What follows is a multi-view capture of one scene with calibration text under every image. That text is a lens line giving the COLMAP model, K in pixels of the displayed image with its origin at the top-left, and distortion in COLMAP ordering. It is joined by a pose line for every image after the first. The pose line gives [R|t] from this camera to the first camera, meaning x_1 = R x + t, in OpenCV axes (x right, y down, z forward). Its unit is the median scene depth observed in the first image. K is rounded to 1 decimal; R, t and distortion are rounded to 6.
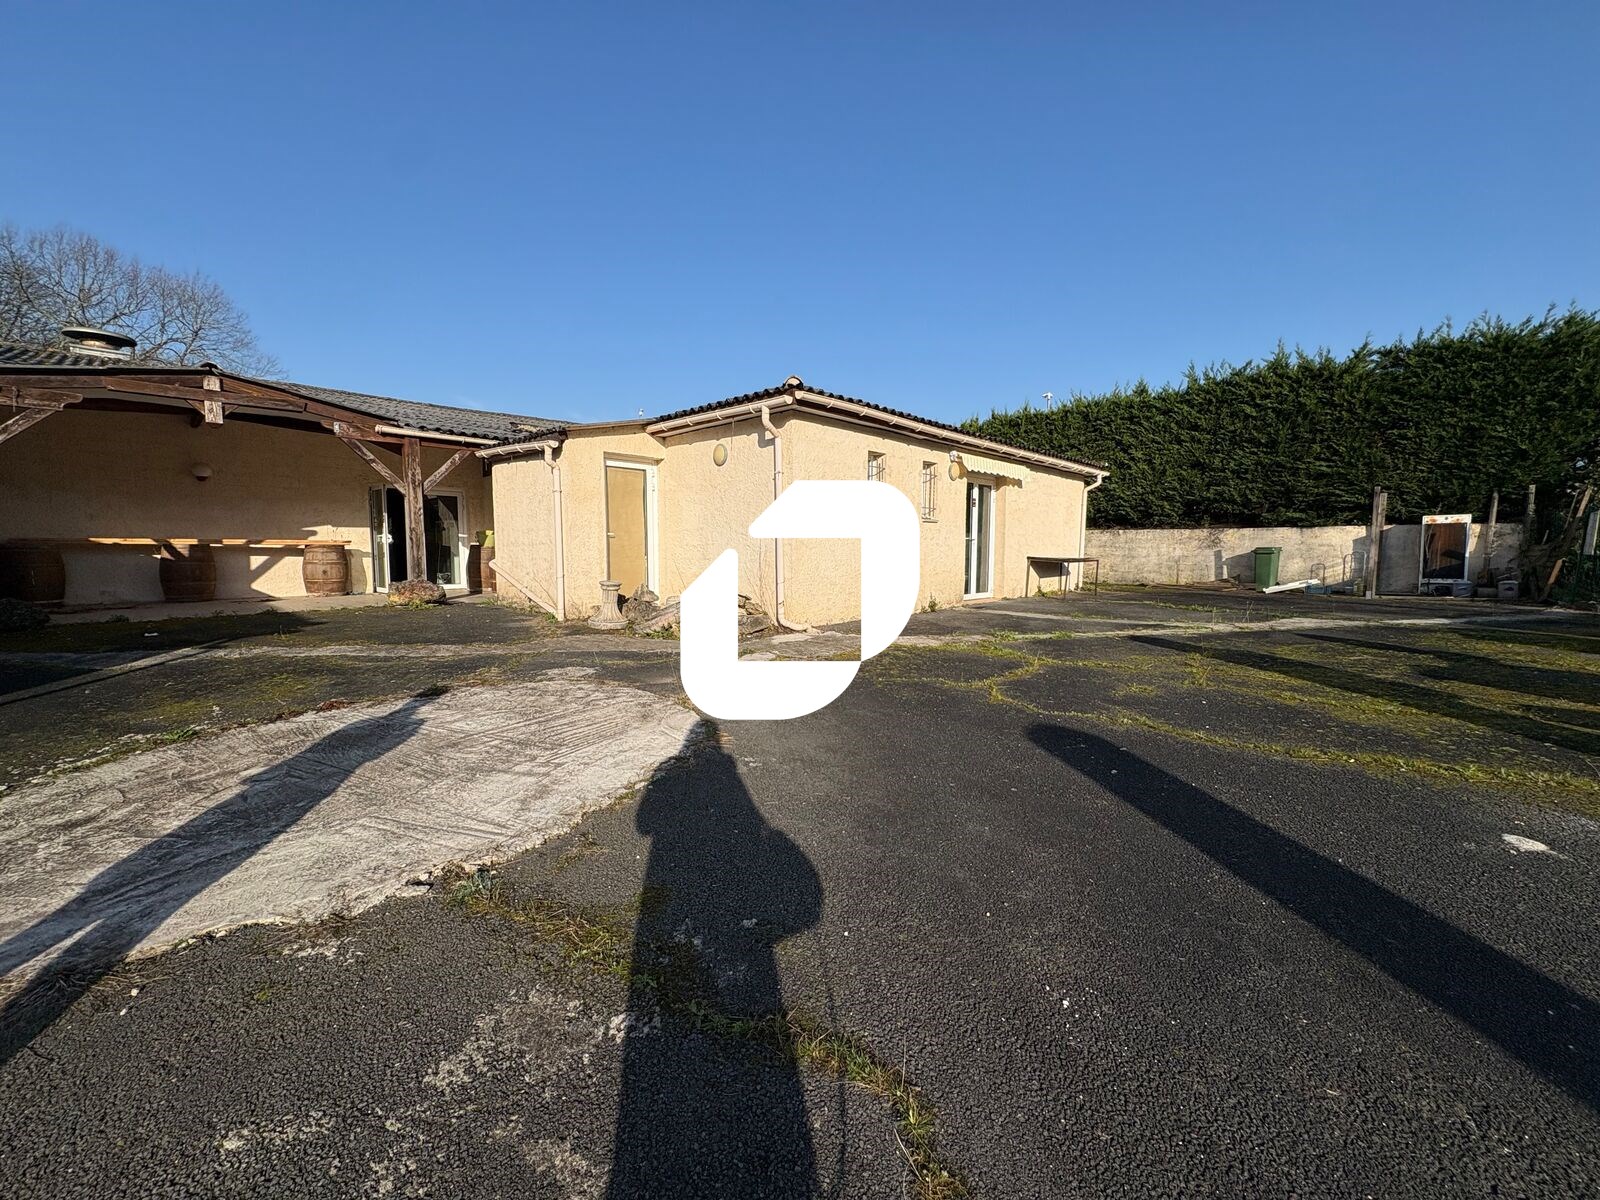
lens RADIAL K [[640.4, 0, 796.8], [0, 640.4, 599.1], [0, 0, 1]] dist [-0.007896, -0.000669]
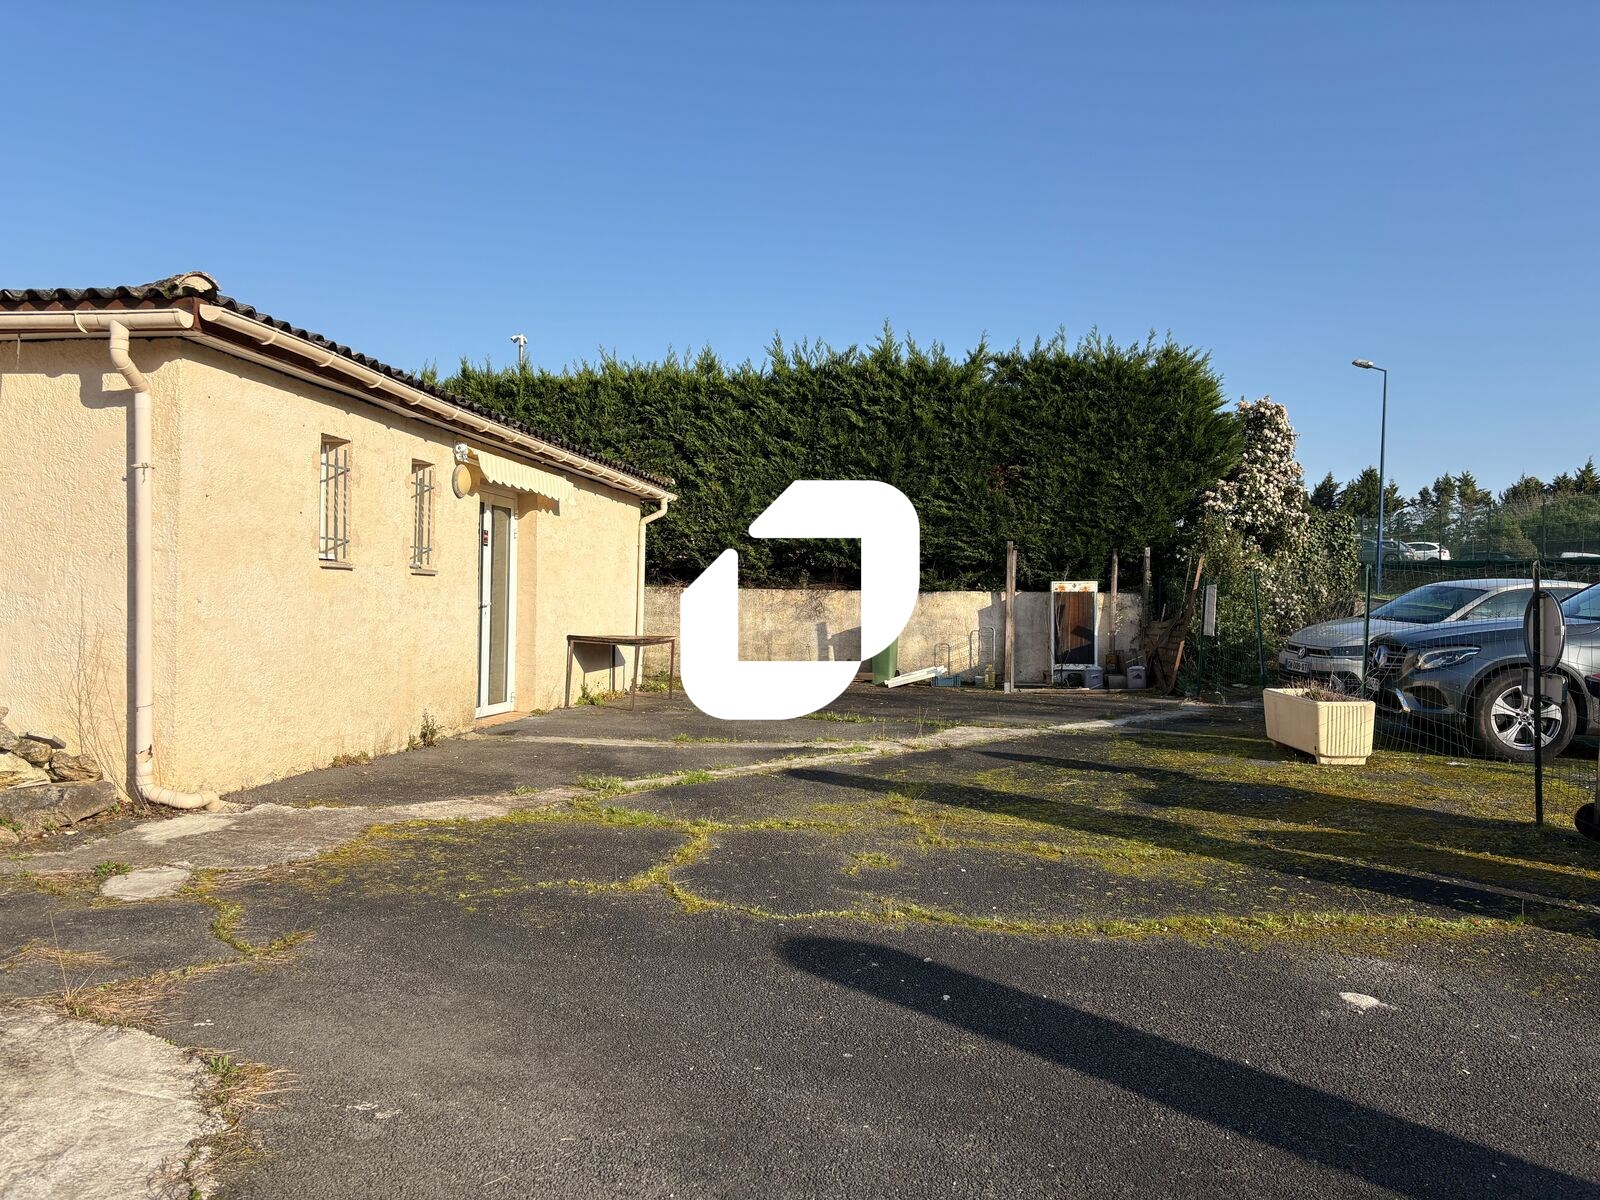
lens RADIAL K [[1214.6, 0, 798.7], [0, 1214.6, 599.6], [0, 0, 1]] dist [0.035785, -0.035688]
pose [[0.804661, 0.015492, 0.593533, -0.126761], [0.031396, 0.997151, -0.068591, -0.019601], [-0.592904, 0.073827, 0.801882, 0.014249]]
